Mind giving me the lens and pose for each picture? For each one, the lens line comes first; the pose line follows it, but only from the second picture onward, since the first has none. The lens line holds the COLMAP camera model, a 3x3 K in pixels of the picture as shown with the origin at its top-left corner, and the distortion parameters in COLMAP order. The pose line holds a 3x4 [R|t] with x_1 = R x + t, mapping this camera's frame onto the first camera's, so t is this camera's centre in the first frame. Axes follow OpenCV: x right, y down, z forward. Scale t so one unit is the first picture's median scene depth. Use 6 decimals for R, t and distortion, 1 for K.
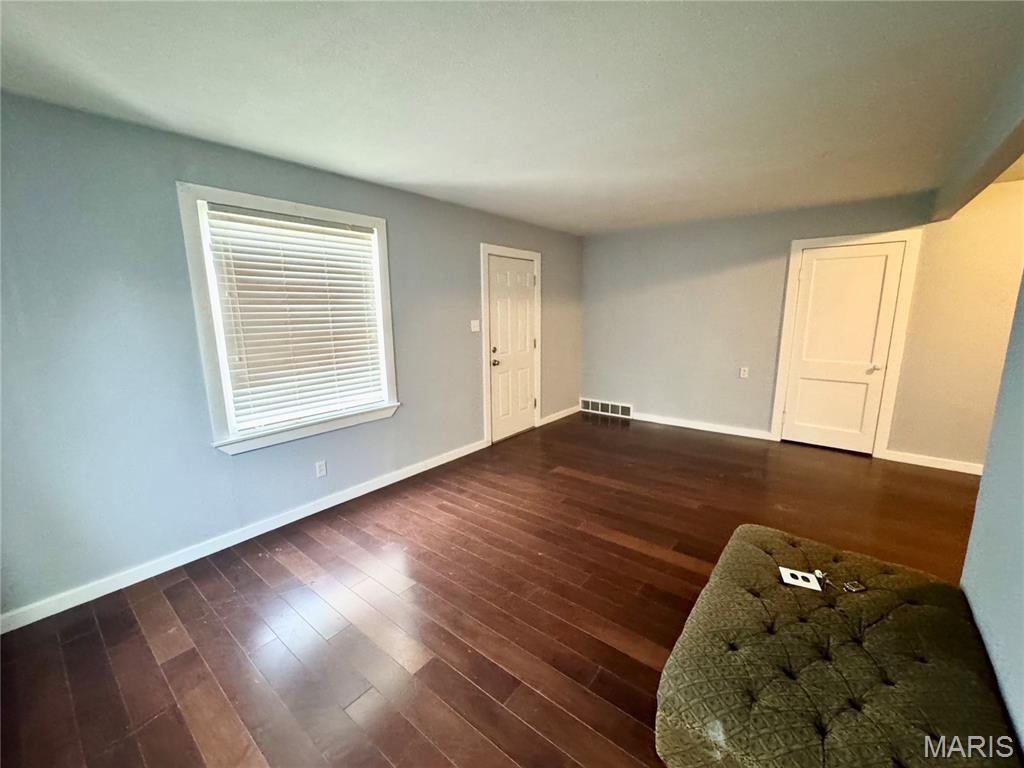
lens RADIAL K [[408.3, 0, 512.0], [0, 408.3, 384.0], [0, 0, 1]] dist [-0.002919, 0.000089]
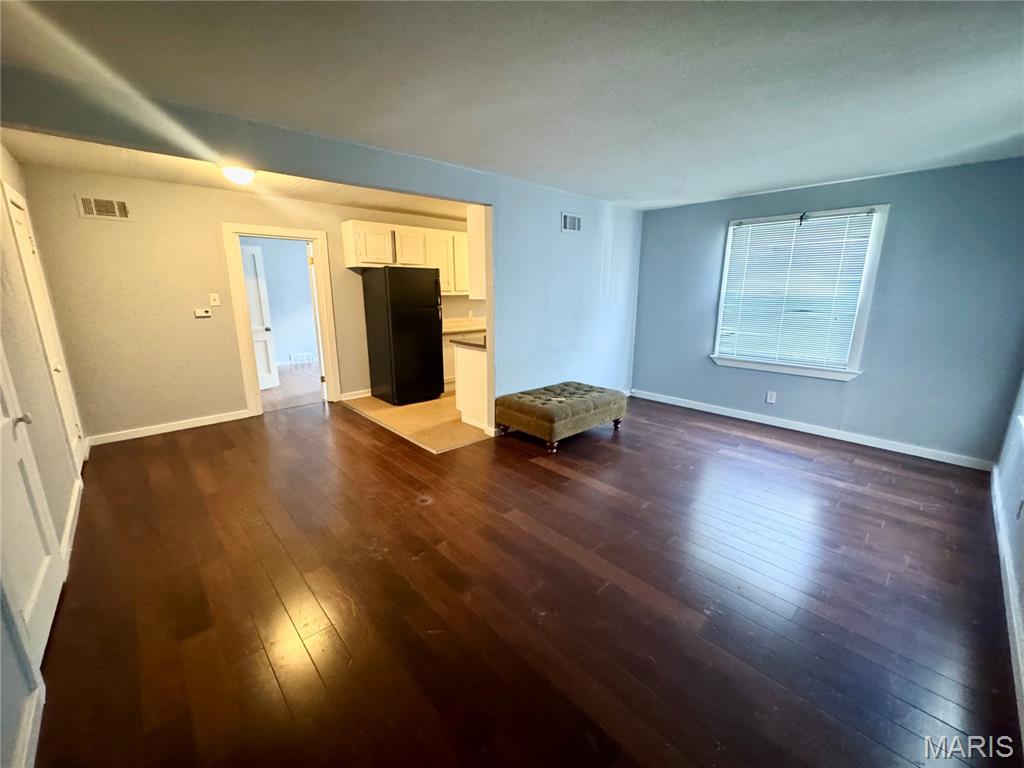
lens RADIAL K [[408.3, 0, 512.0], [0, 408.3, 384.0], [0, 0, 1]] dist [-0.002919, 0.000089]
pose [[-0.989211, -0.025299, 0.144298, 0.335422], [0.034599, 0.916766, 0.397923, -0.317556], [-0.142355, 0.398622, -0.906000, 1.716935]]
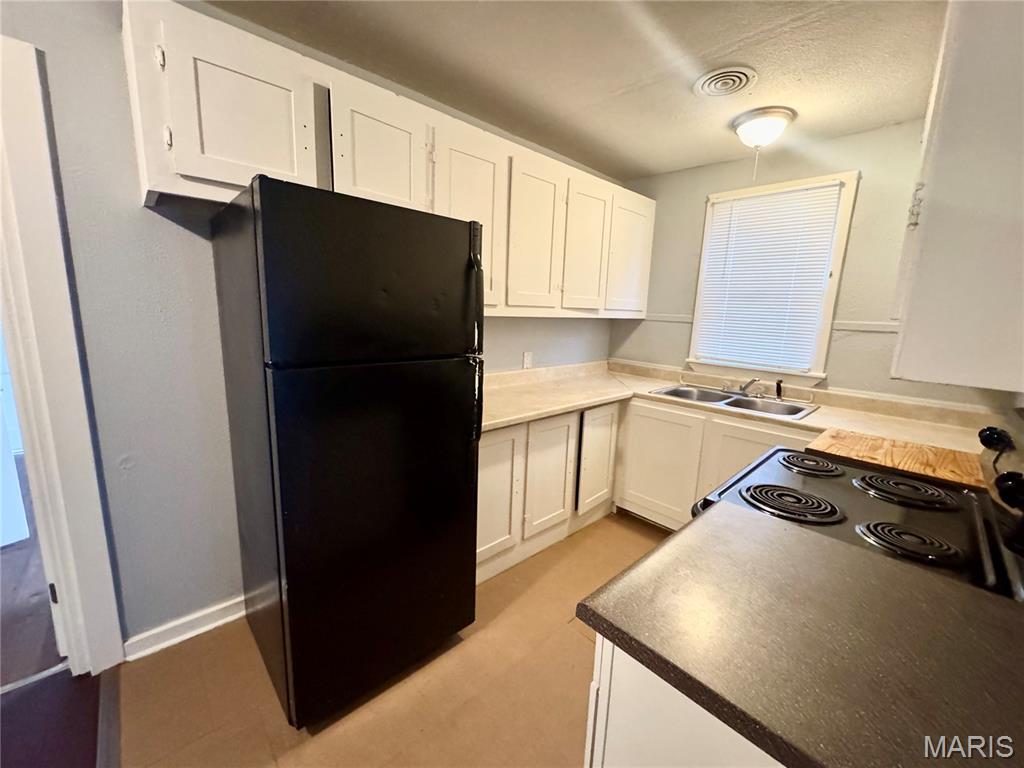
lens RADIAL K [[408.3, 0, 512.0], [0, 408.3, 384.0], [0, 0, 1]] dist [-0.002919, 0.000089]
pose [[-0.990303, -0.050536, 0.129406, 0.790305], [-0.001412, 0.935104, 0.354371, -0.083573], [-0.138916, 0.350752, -0.926108, 0.522189]]
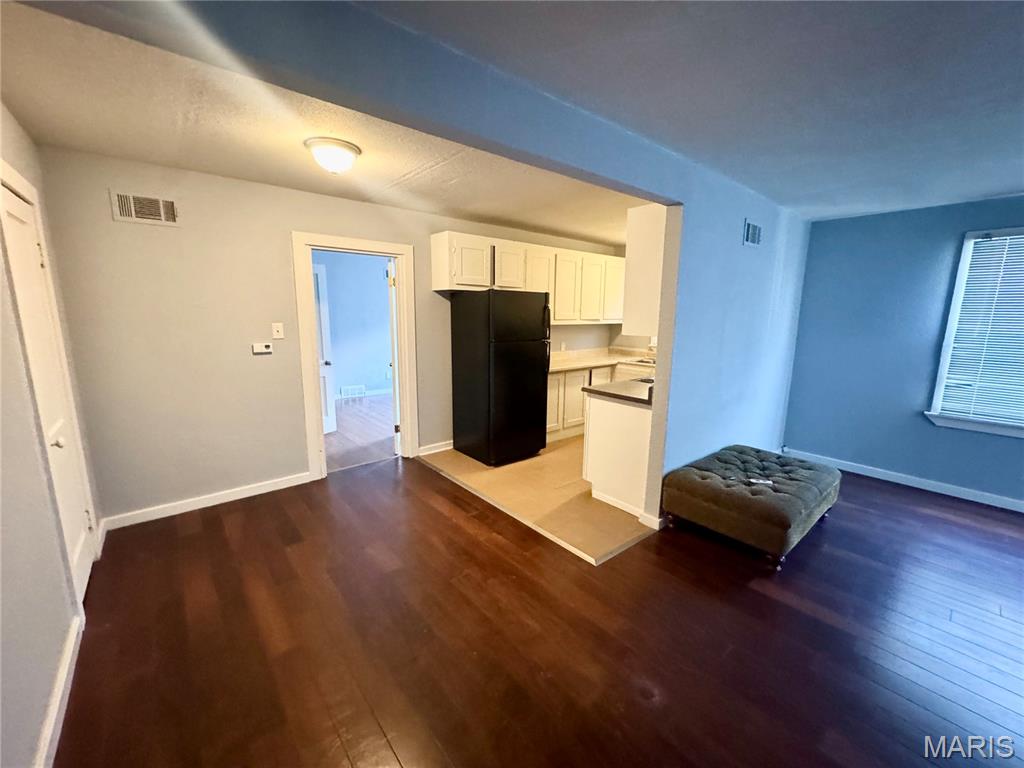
lens RADIAL K [[408.3, 0, 512.0], [0, 408.3, 384.0], [0, 0, 1]] dist [-0.002919, 0.000089]
pose [[-0.981402, -0.035112, 0.188725, 0.754125], [0.033065, 0.937516, 0.346367, -0.279473], [-0.189094, 0.346165, -0.918919, 1.386547]]
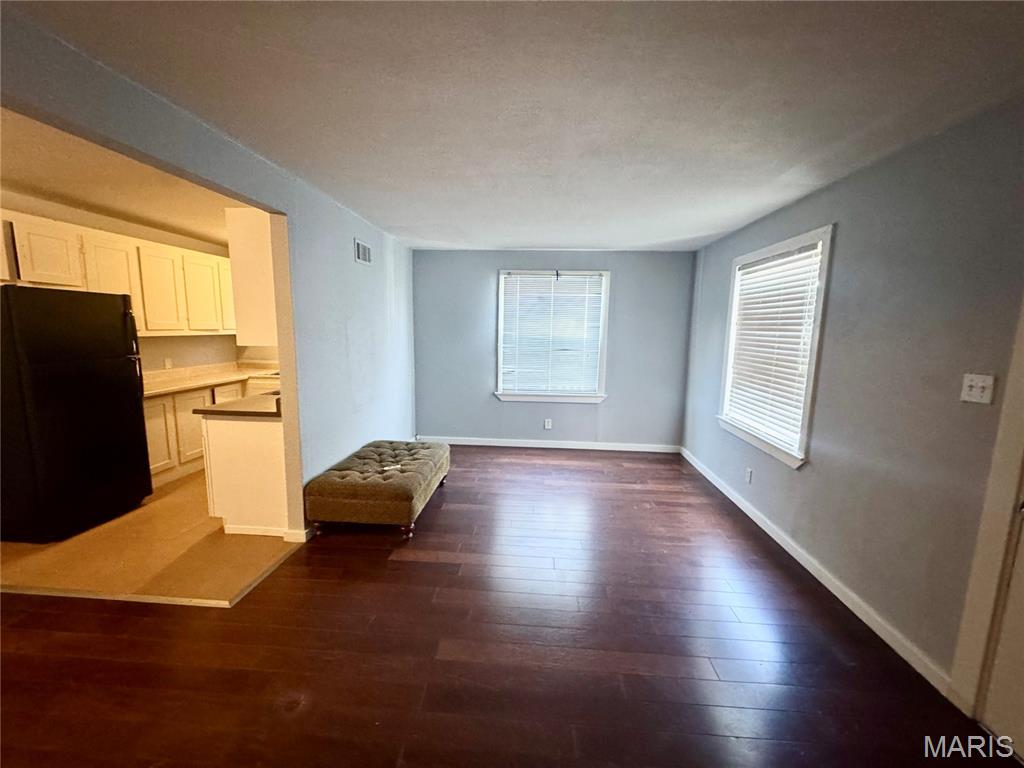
lens RADIAL K [[408.3, 0, 512.0], [0, 408.3, 384.0], [0, 0, 1]] dist [-0.002919, 0.000089]
pose [[-0.821322, 0.074080, -0.565634, 0.700203], [-0.113456, 0.950513, 0.289228, -0.287932], [0.559068, 0.301724, -0.772273, 1.444087]]
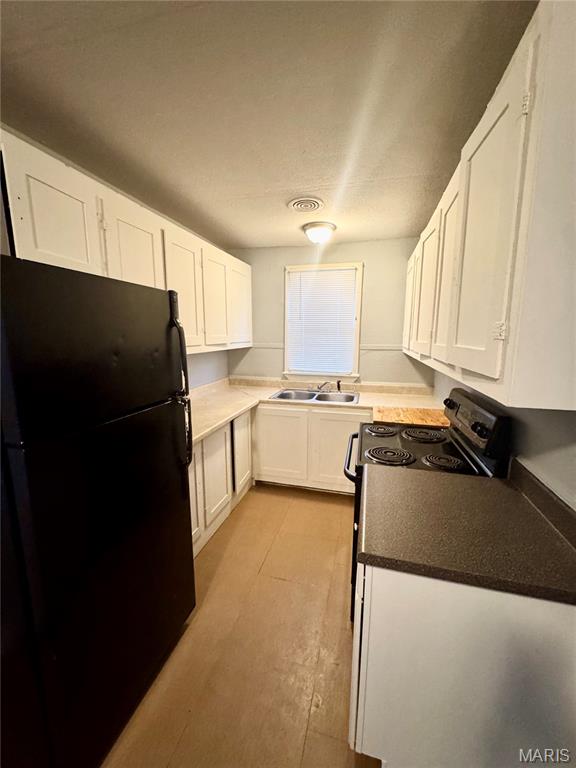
lens RADIAL K [[306.2, 0, 288.0], [0, 306.2, 384.0], [0, 0, 1]] dist [-0.002919, 0.000089]
pose [[-0.913552, 0.072978, -0.400121, 0.940518], [-0.069471, 0.941316, 0.330301, -0.123176], [0.400745, 0.329544, -0.854871, 0.511499]]
